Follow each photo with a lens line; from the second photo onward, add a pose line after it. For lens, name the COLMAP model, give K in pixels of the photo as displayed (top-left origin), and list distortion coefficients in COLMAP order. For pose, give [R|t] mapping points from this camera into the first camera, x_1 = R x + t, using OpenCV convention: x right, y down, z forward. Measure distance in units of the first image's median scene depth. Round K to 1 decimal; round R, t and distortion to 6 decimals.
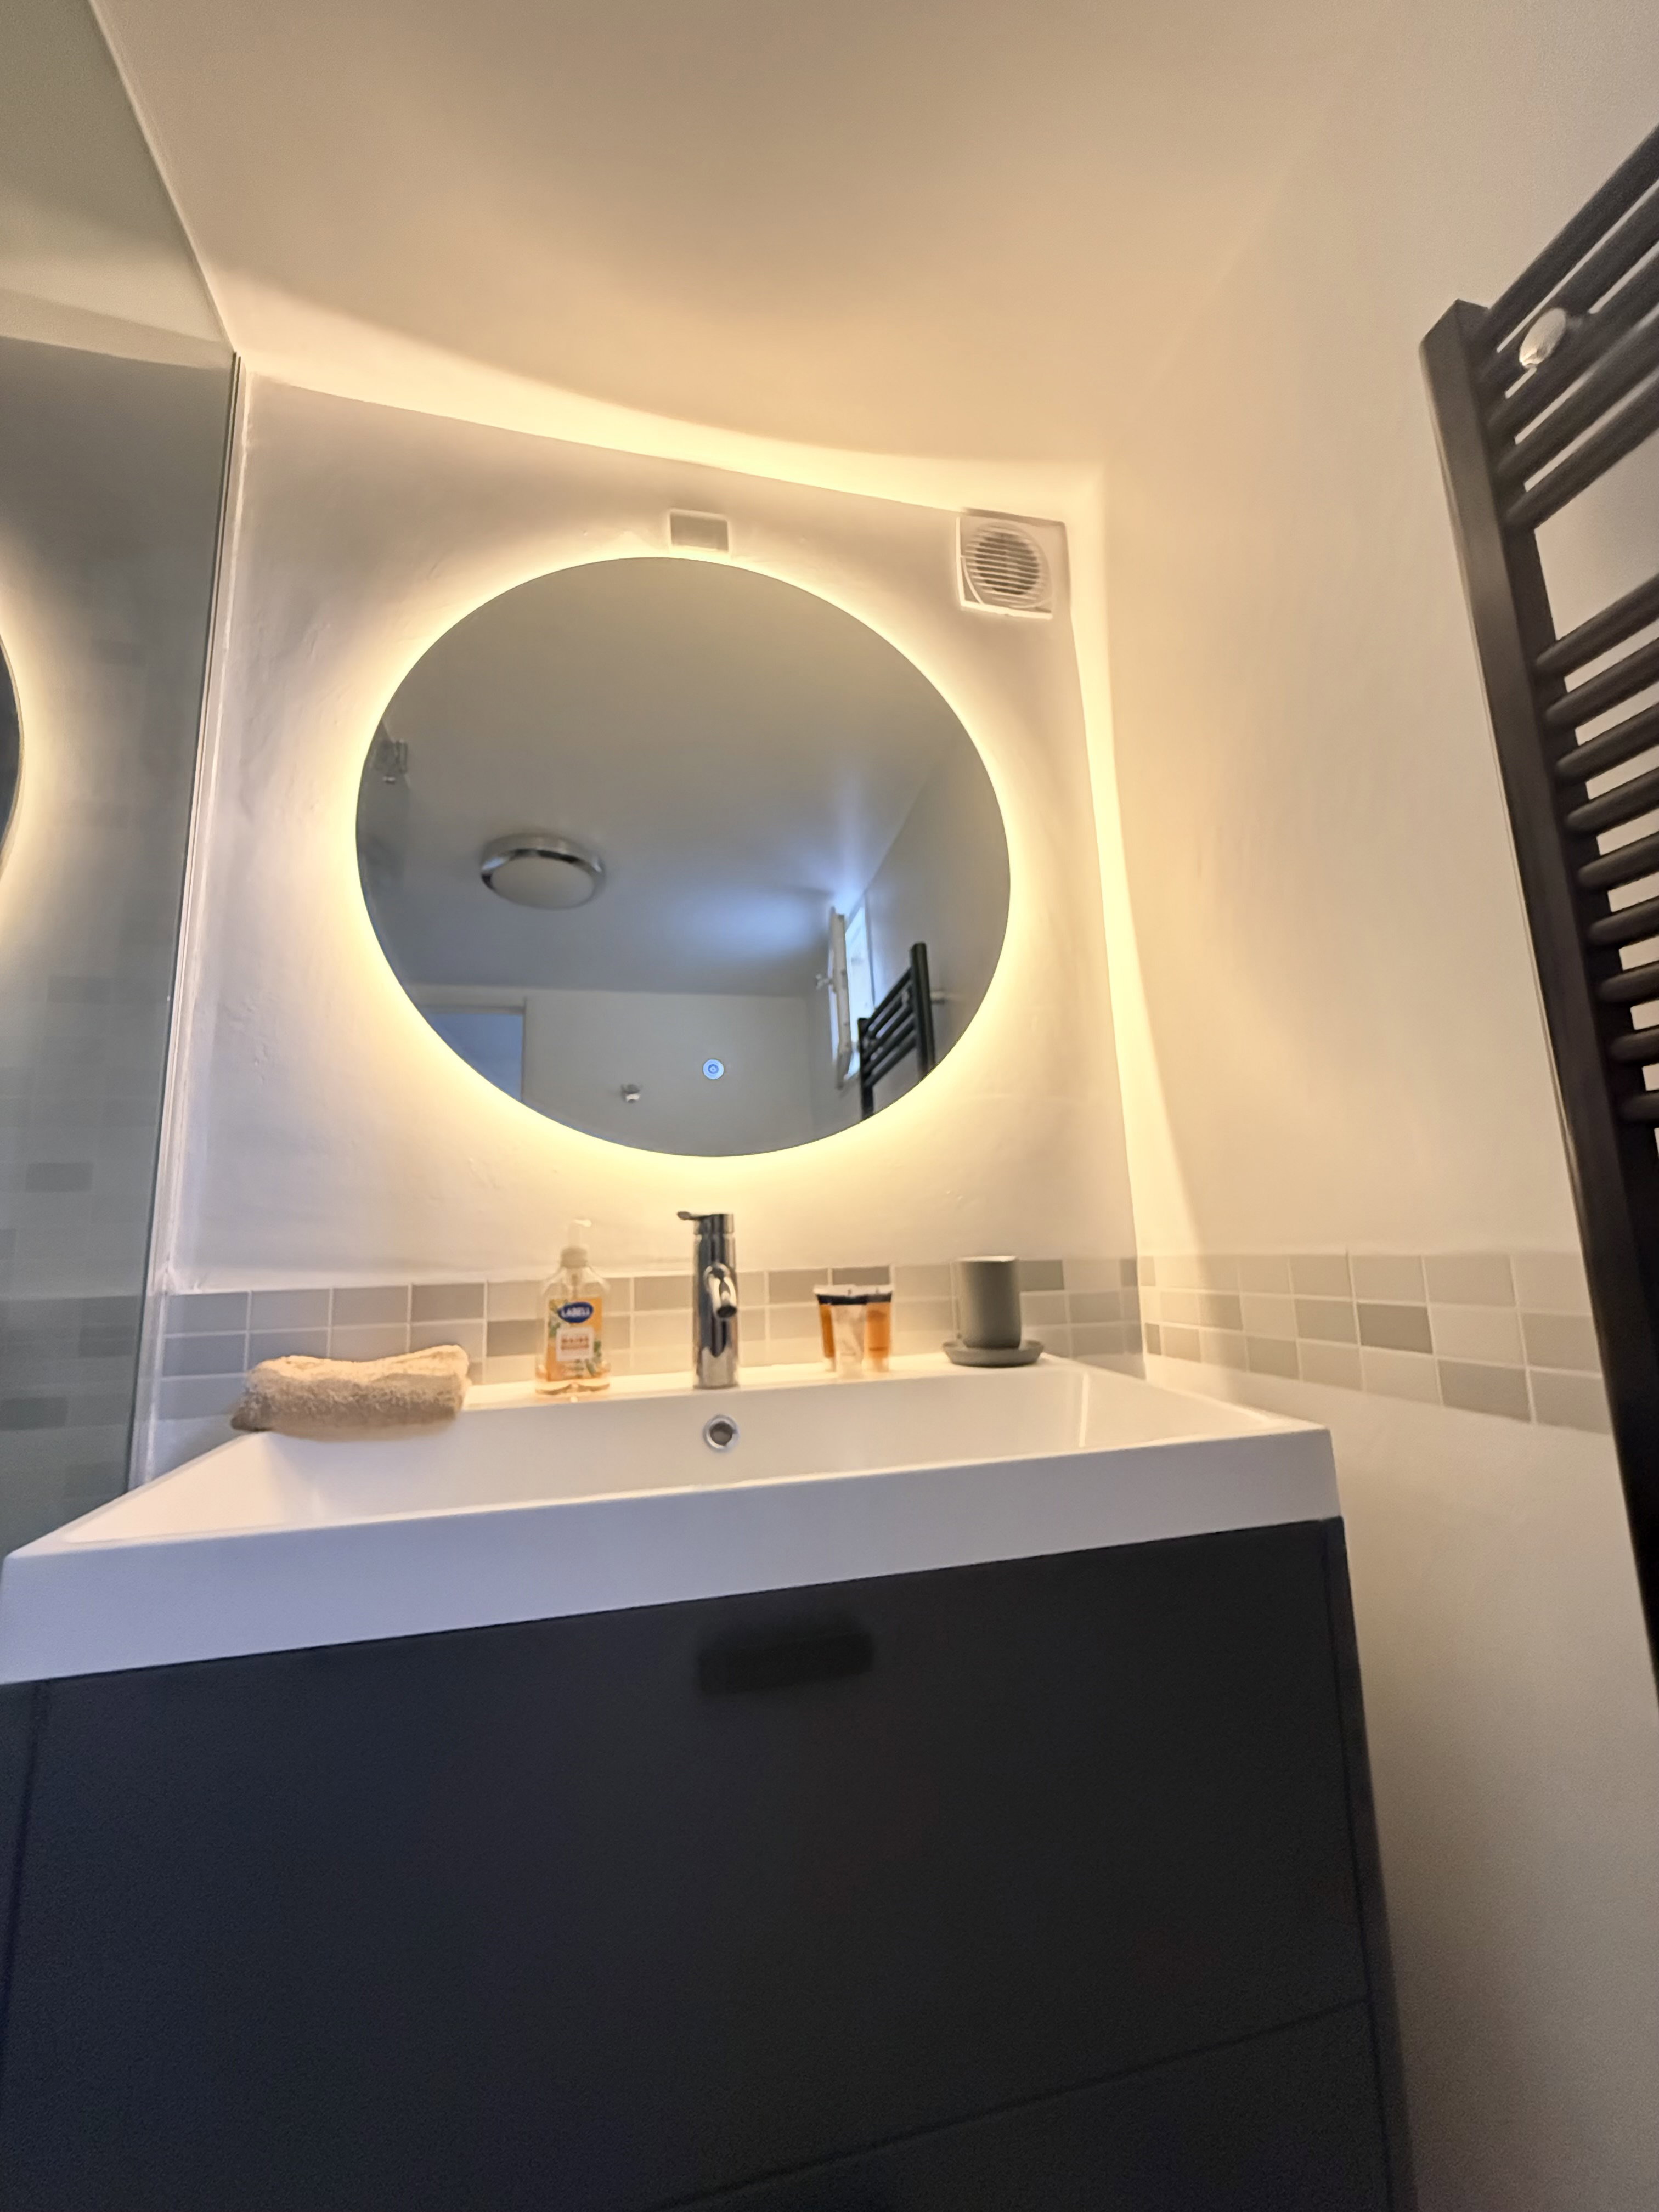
lens RADIAL K [[892.2, 0, 845.6], [0, 892.2, 1110.1], [0, 0, 1]] dist [0.008804, -0.006951]
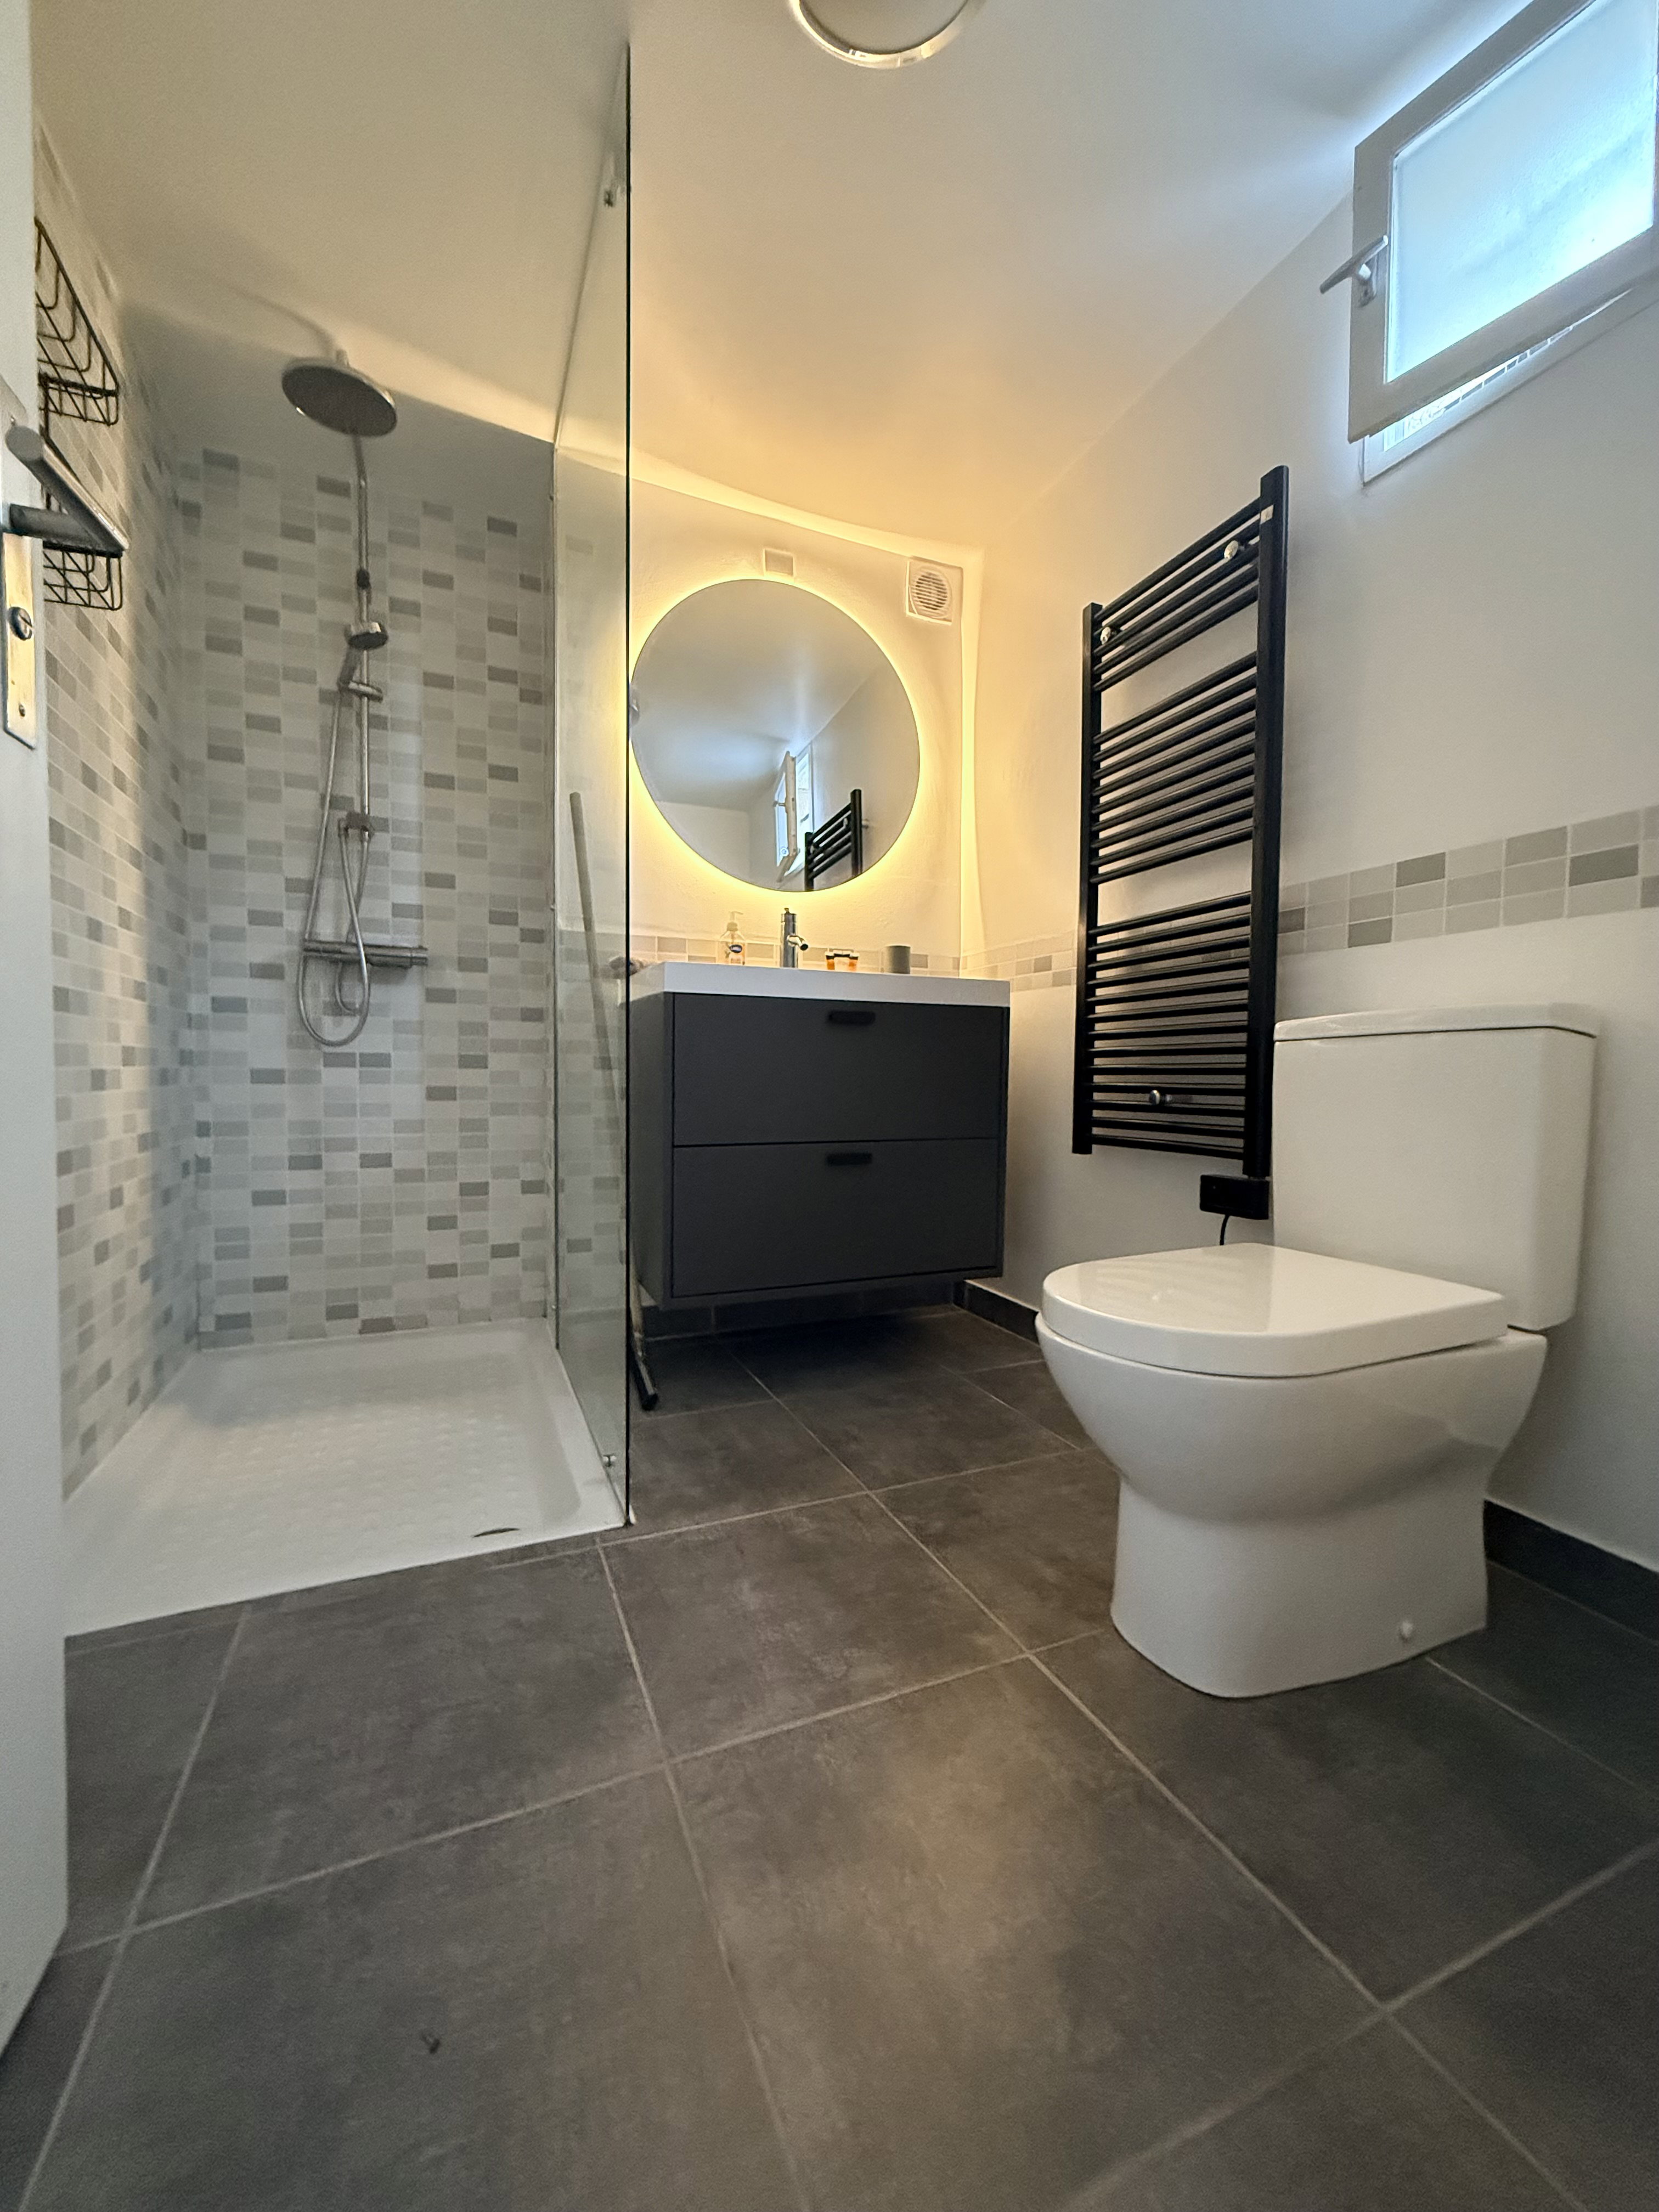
lens RADIAL K [[892.2, 0, 845.6], [0, 892.2, 1110.1], [0, 0, 1]] dist [0.008804, -0.006951]
pose [[0.984385, 0.040728, 0.171250, -0.280347], [-0.073413, 0.979207, 0.189112, 0.120894], [-0.159987, -0.198731, 0.966907, -1.030325]]
